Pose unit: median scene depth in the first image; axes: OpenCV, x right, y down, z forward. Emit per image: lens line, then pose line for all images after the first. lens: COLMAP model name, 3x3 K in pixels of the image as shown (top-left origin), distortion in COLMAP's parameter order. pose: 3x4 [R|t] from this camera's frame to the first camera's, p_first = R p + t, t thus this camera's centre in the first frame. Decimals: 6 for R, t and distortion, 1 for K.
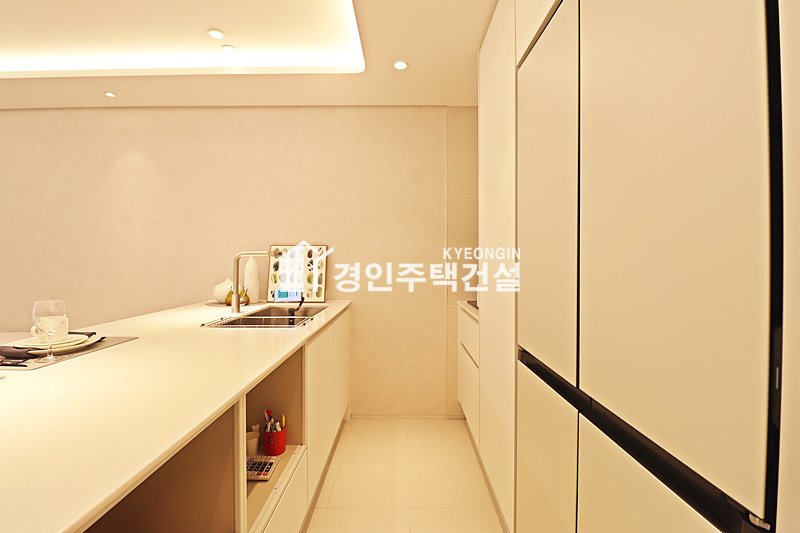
lens RADIAL K [[373.2, 0, 404.7], [0, 373.2, 261.9], [0, 0, 1]] dist [0.001124, -0.014786]
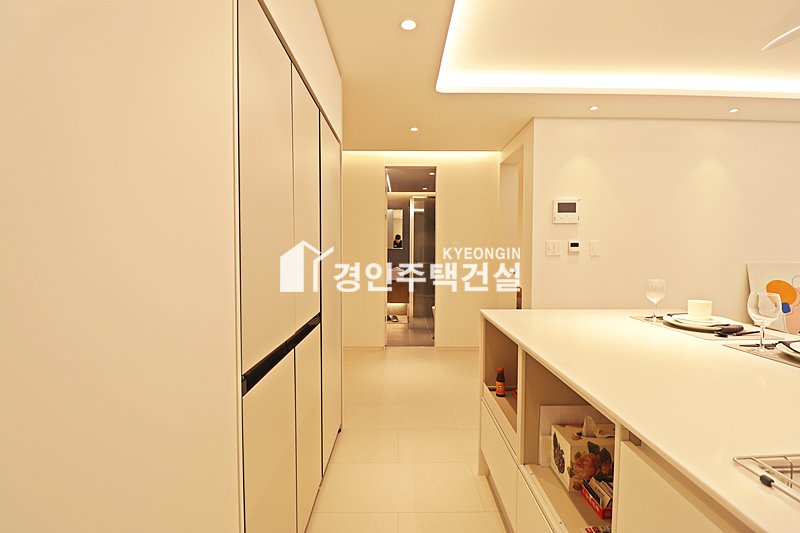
lens RADIAL K [[368.7, 0, 404.9], [0, 368.7, 263.0], [0, 0, 1]] dist [0.001961, -0.015199]
pose [[-0.999910, -0.000771, -0.013364, 0.005743], [-0.001356, 0.999039, 0.043820, -0.008359], [0.013318, 0.043834, -0.998950, 0.885505]]
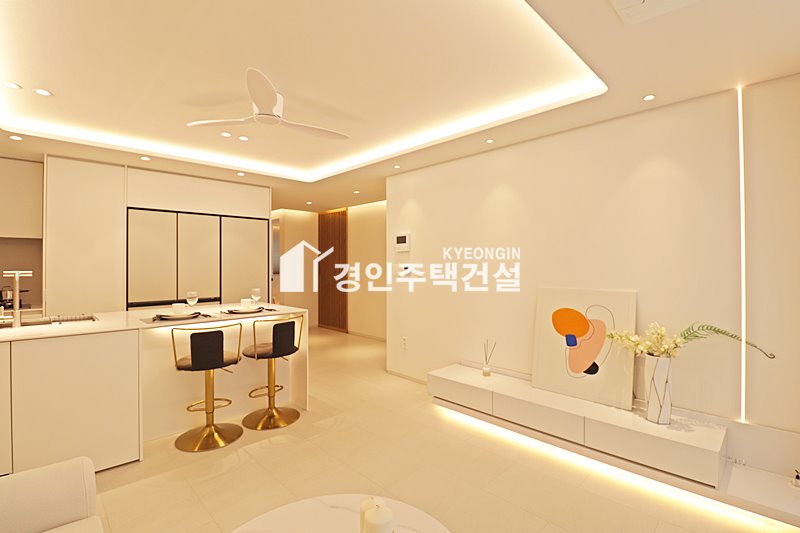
lens RADIAL K [[373.2, 0, 404.7], [0, 373.2, 261.9], [0, 0, 1]] dist [0.001124, -0.014786]
pose [[-0.707032, 0.006684, 0.707150, -1.733698], [0.008787, 0.999961, -0.000666, -0.041300], [-0.707127, 0.005743, -0.707063, 0.810801]]
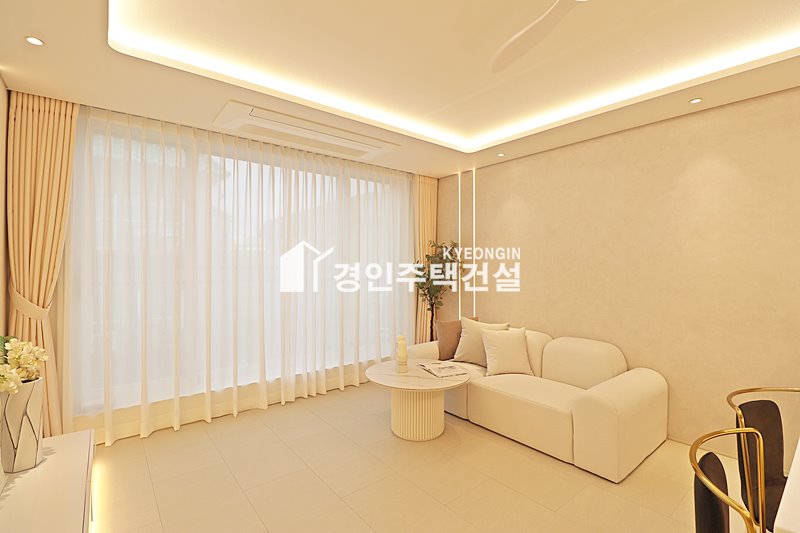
lens RADIAL K [[368.7, 0, 404.9], [0, 368.7, 263.0], [0, 0, 1]] dist [0.001961, -0.015199]
pose [[0.635942, -0.007575, -0.771700, -0.553737], [-0.008289, 0.999827, -0.016646, -0.017662], [0.771692, 0.016982, 0.635769, -0.160018]]
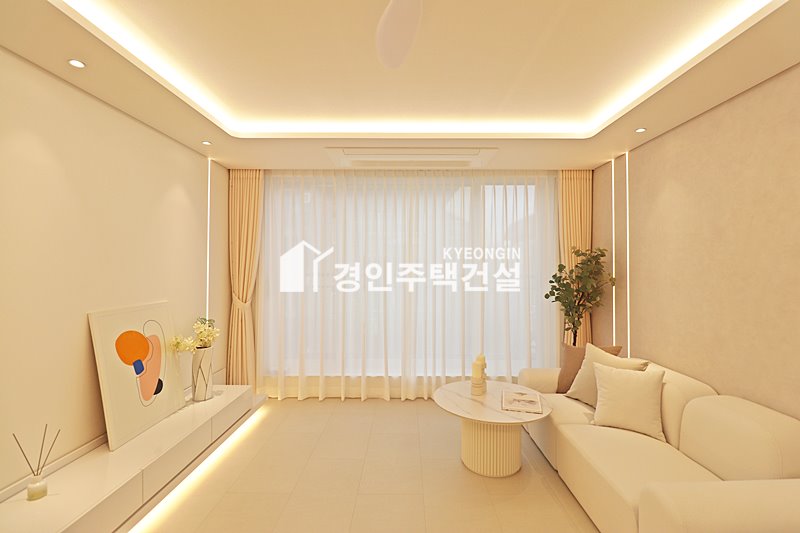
lens RADIAL K [[367.0, 0, 403.2], [0, 367.0, 261.2], [0, 0, 1]] dist [0.004267, -0.012946]
pose [[-0.004038, -0.014134, -0.999892, -0.378305], [-0.011572, 0.999834, -0.014087, -0.065594], [0.999925, 0.011514, -0.004201, 0.348684]]
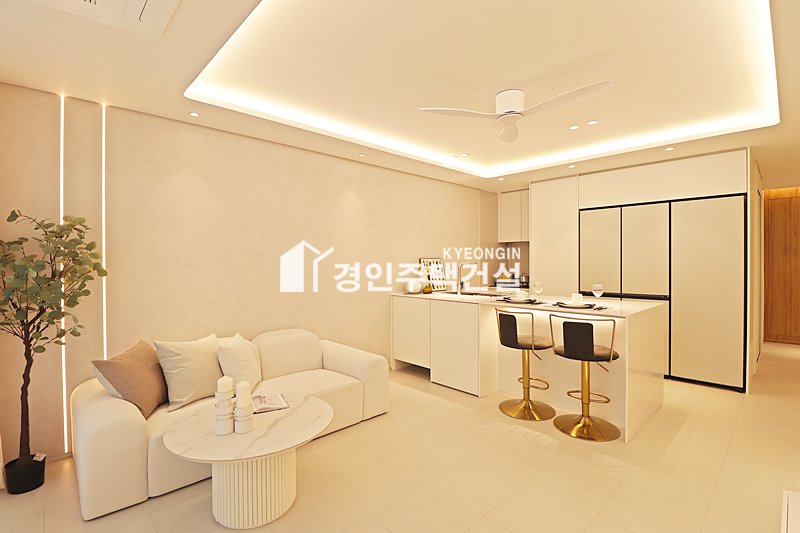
lens RADIAL K [[375.4, 0, 401.9], [0, 375.4, 264.1], [0, 0, 1]] dist [-0.019799, -0.001034]
pose [[0.721254, -0.006266, 0.692642, -1.713579], [0.008021, 0.999968, 0.000694, -0.022240], [-0.692624, 0.005055, 0.721281, -0.173057]]
